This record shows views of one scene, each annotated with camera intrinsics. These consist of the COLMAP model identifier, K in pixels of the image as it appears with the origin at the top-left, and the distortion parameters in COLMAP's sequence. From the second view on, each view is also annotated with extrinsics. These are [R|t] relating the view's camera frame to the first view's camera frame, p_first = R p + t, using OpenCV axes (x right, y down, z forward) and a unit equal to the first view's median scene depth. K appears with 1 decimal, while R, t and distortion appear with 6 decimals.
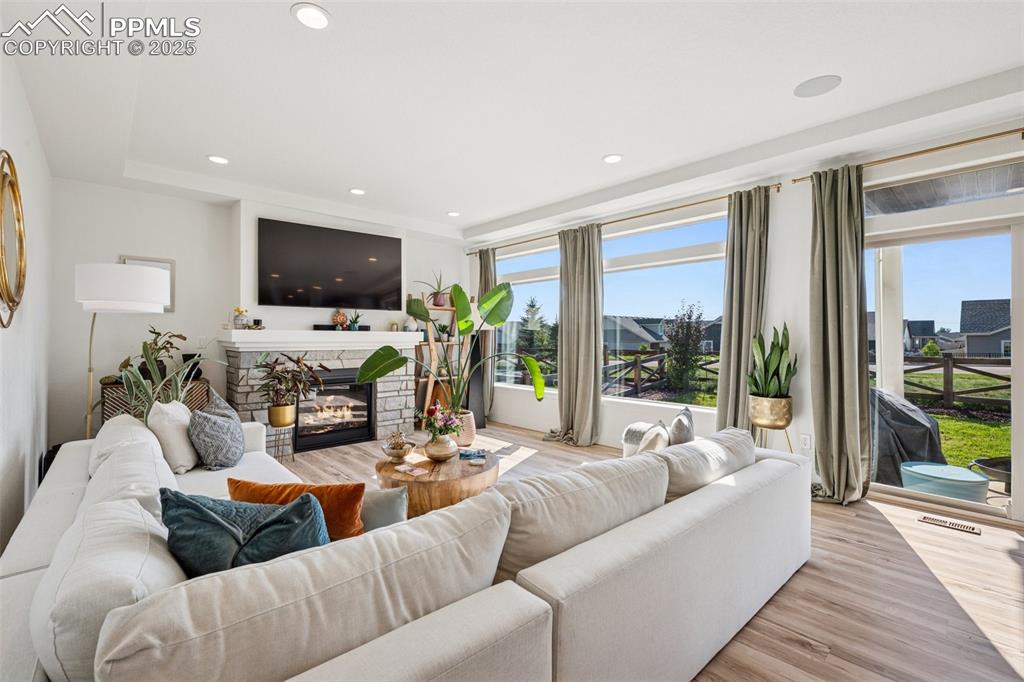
lens RADIAL K [[443.5, 0, 511.3], [0, 443.5, 336.1], [0, 0, 1]] dist [-0.000269, 0.000006]
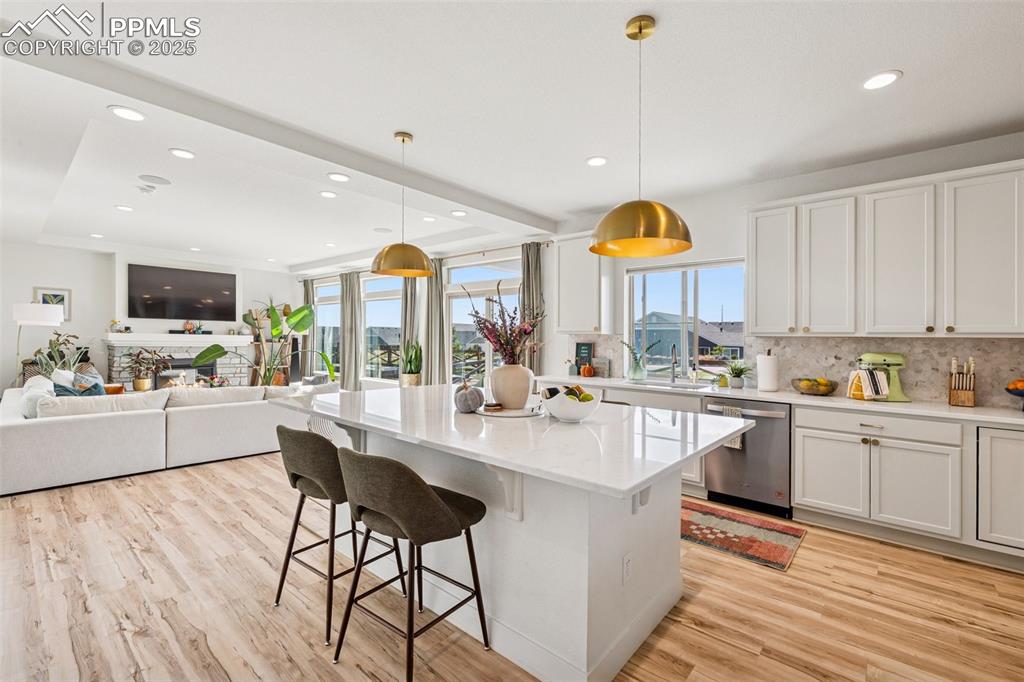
lens RADIAL K [[436.4, 0, 514.1], [0, 436.4, 346.4], [0, 0, 1]] dist [-0.011007, 0.000033]
pose [[0.991860, 0.012683, 0.126698, 0.563241], [-0.015012, 0.999735, 0.017444, -0.012435], [-0.126443, -0.019204, 0.991788, -0.669239]]
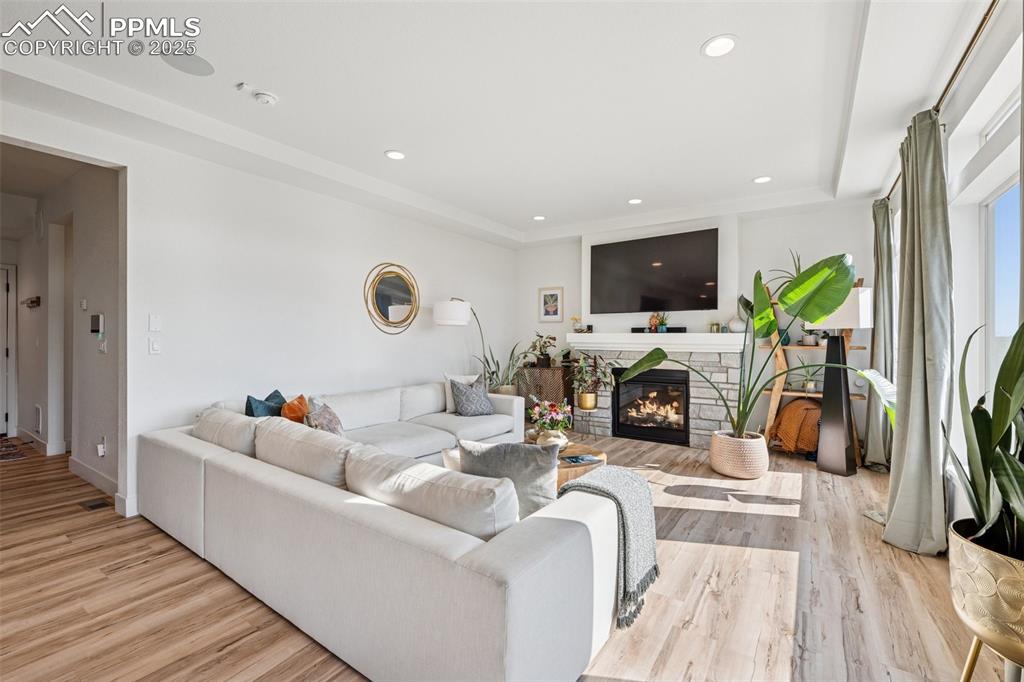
lens RADIAL K [[443.5, 0, 511.3], [0, 443.5, 336.1], [0, 0, 1]] dist [-0.000269, 0.000006]
pose [[0.225481, -0.004820, -0.974236, 0.562956], [-0.000805, 0.999986, -0.005134, 0.001231], [0.974247, 0.001942, 0.225474, 0.433162]]
